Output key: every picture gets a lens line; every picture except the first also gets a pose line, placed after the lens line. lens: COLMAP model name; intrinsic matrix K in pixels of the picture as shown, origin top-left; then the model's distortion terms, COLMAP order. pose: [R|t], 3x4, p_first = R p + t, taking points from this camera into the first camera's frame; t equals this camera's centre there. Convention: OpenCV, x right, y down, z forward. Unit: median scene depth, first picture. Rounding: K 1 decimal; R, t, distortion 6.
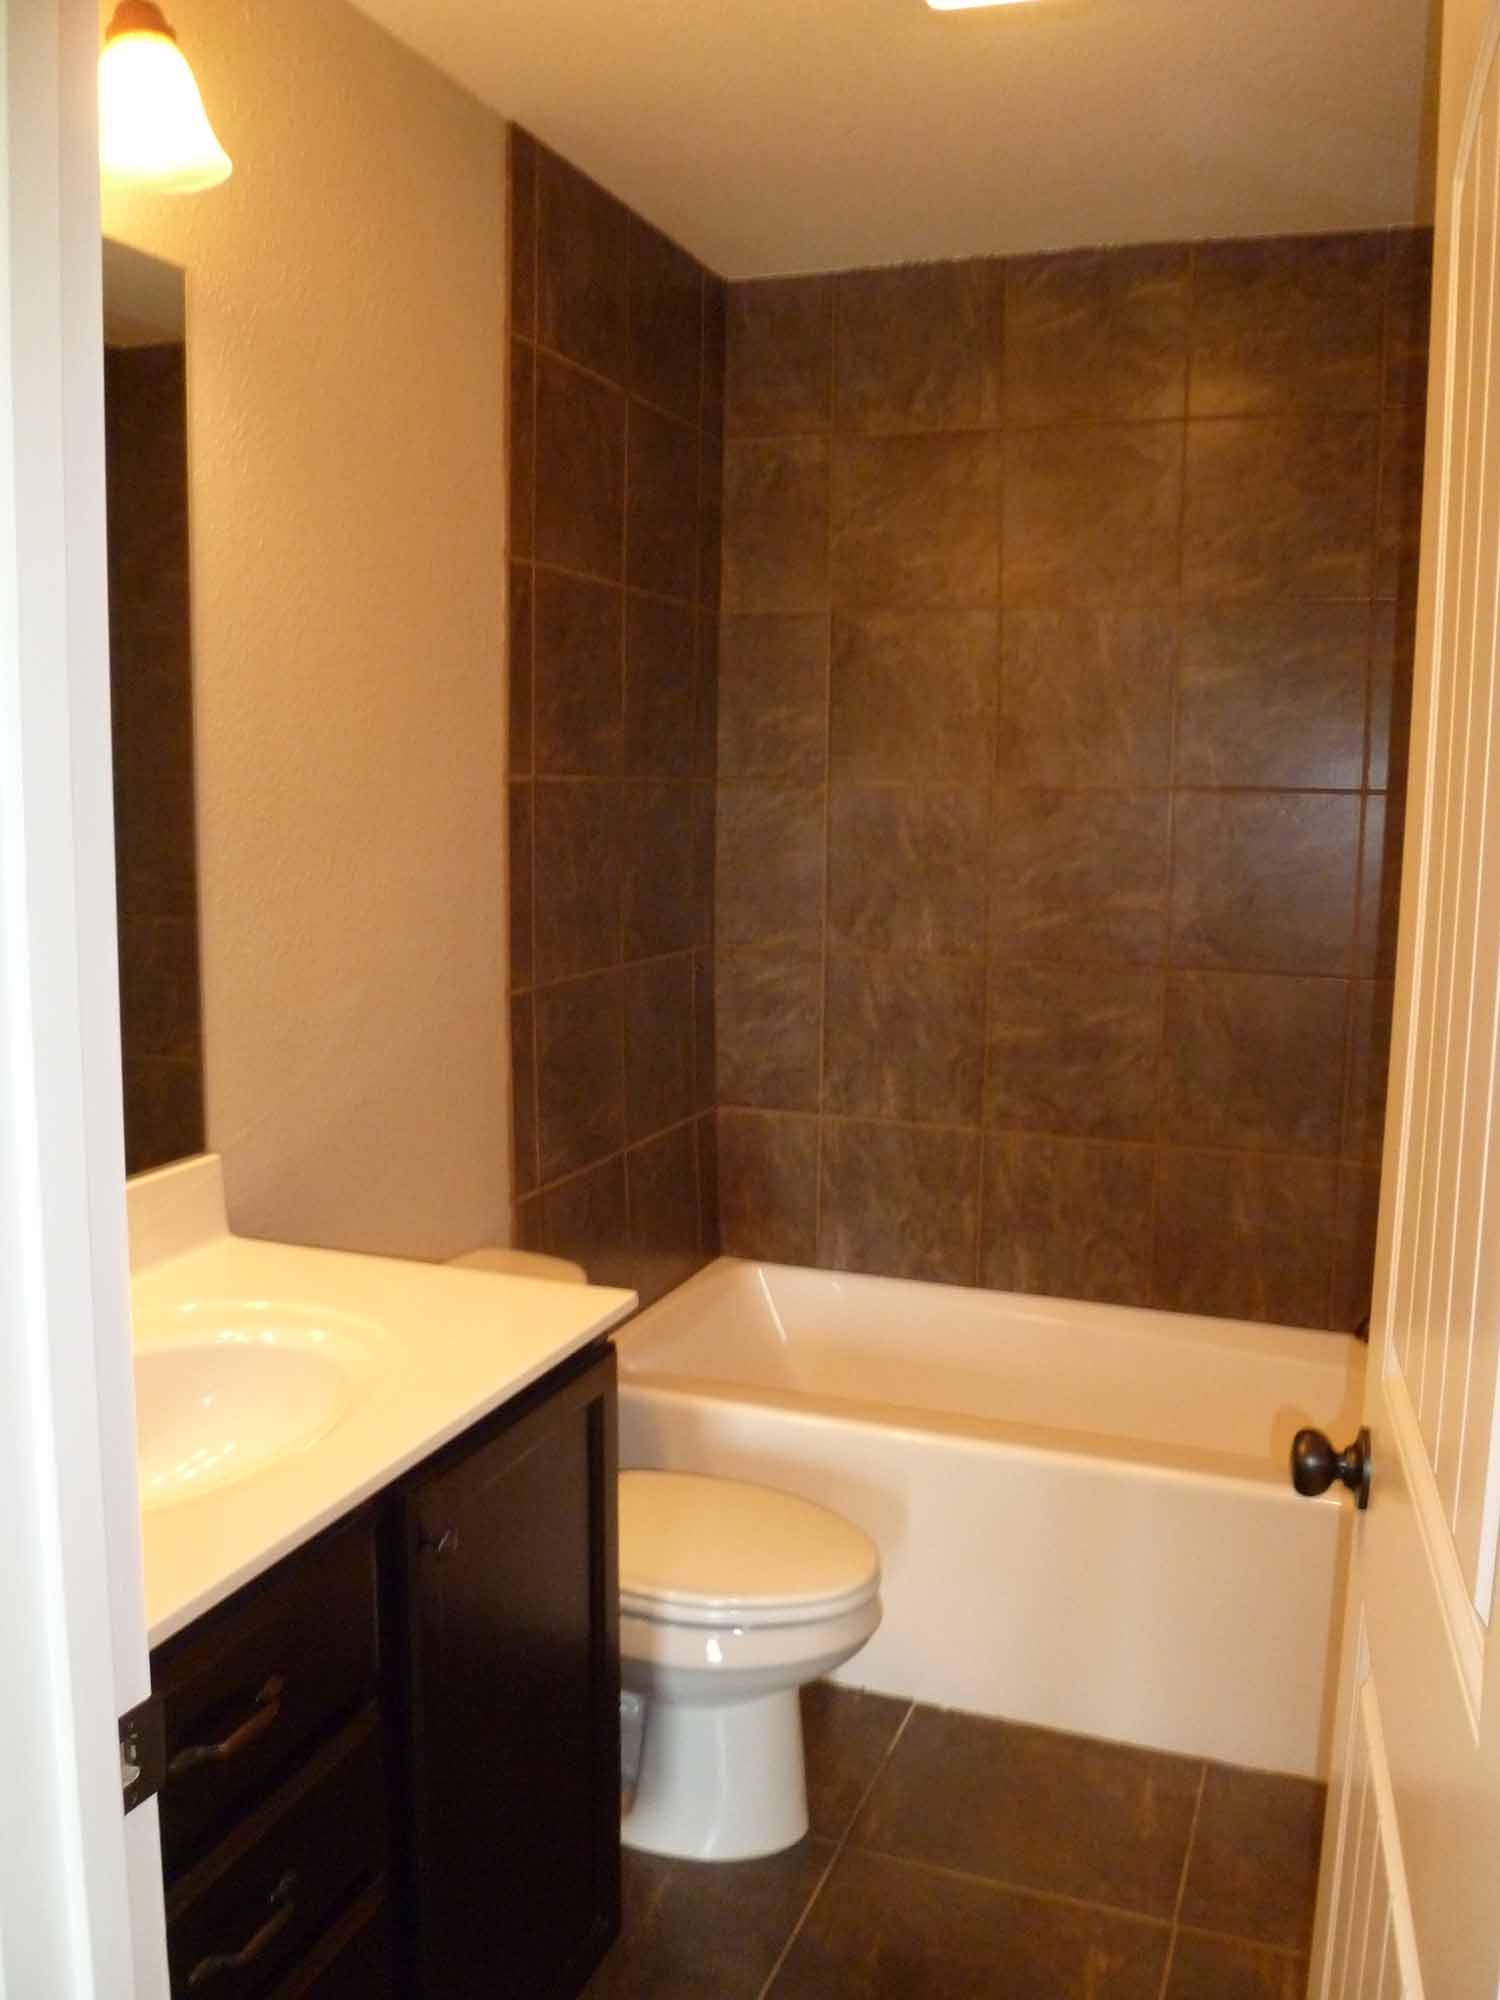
lens RADIAL K [[1646.8, 0, 750.0], [0, 1646.8, 1000.0], [0, 0, 1]] dist [-0.128187, 0.084474]
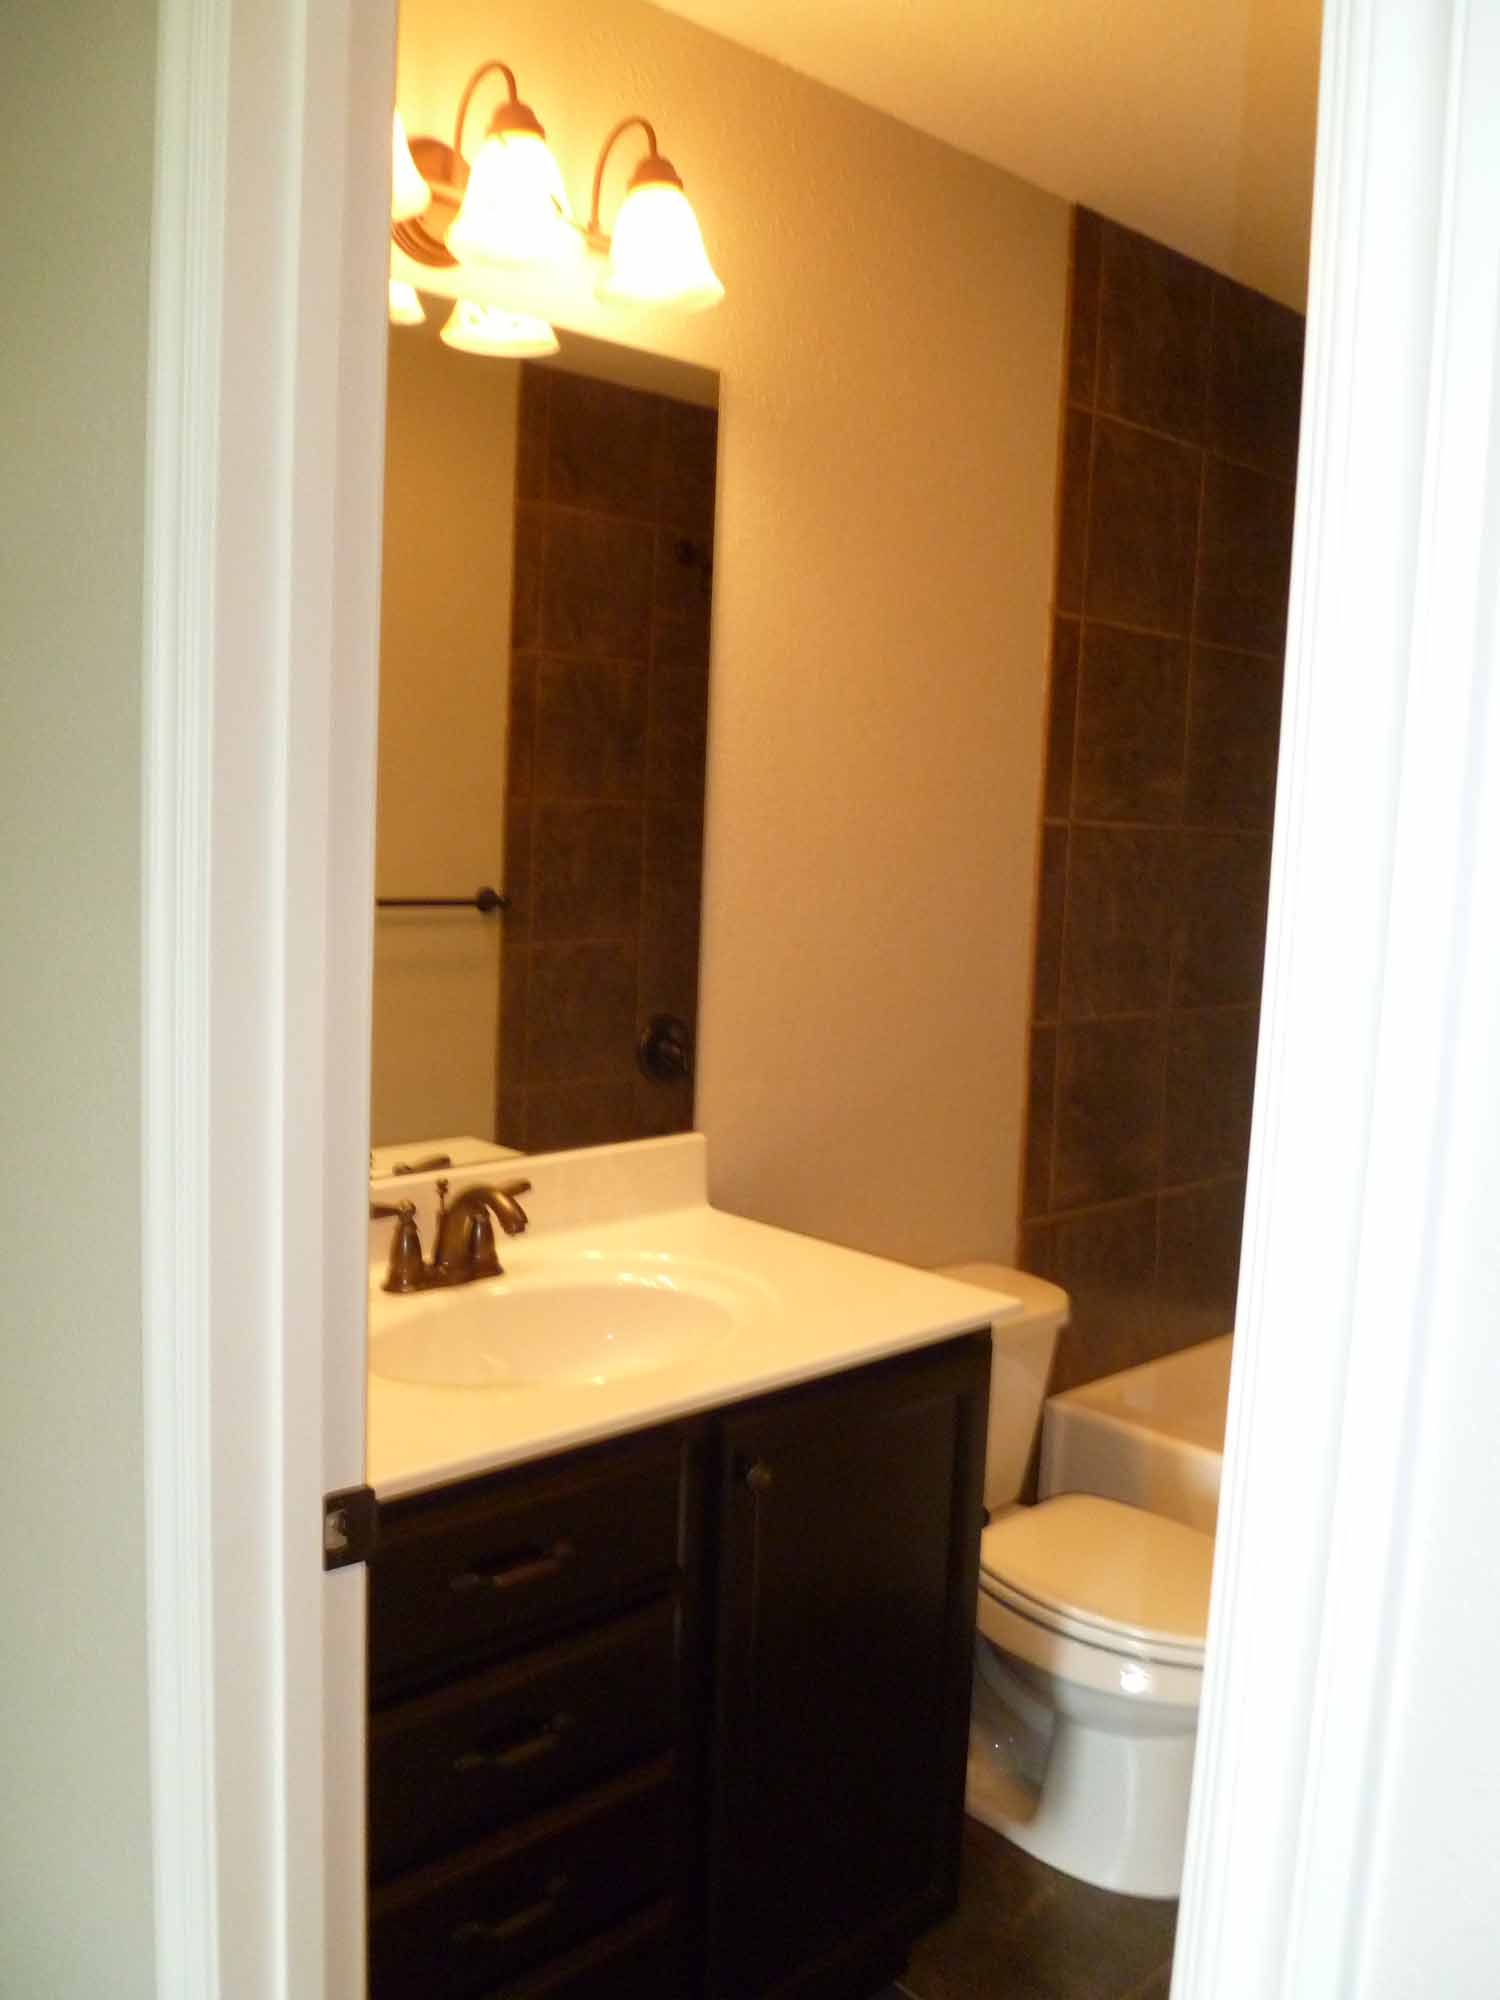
lens RADIAL K [[1646.8, 0, 750.0], [0, 1646.8, 1000.0], [0, 0, 1]] dist [-0.128187, 0.084474]
pose [[0.897991, 0.074695, -0.433627, 0.150264], [-0.088506, 0.996007, -0.011717, 0.008673], [0.431021, 0.048901, 0.901016, -0.026283]]
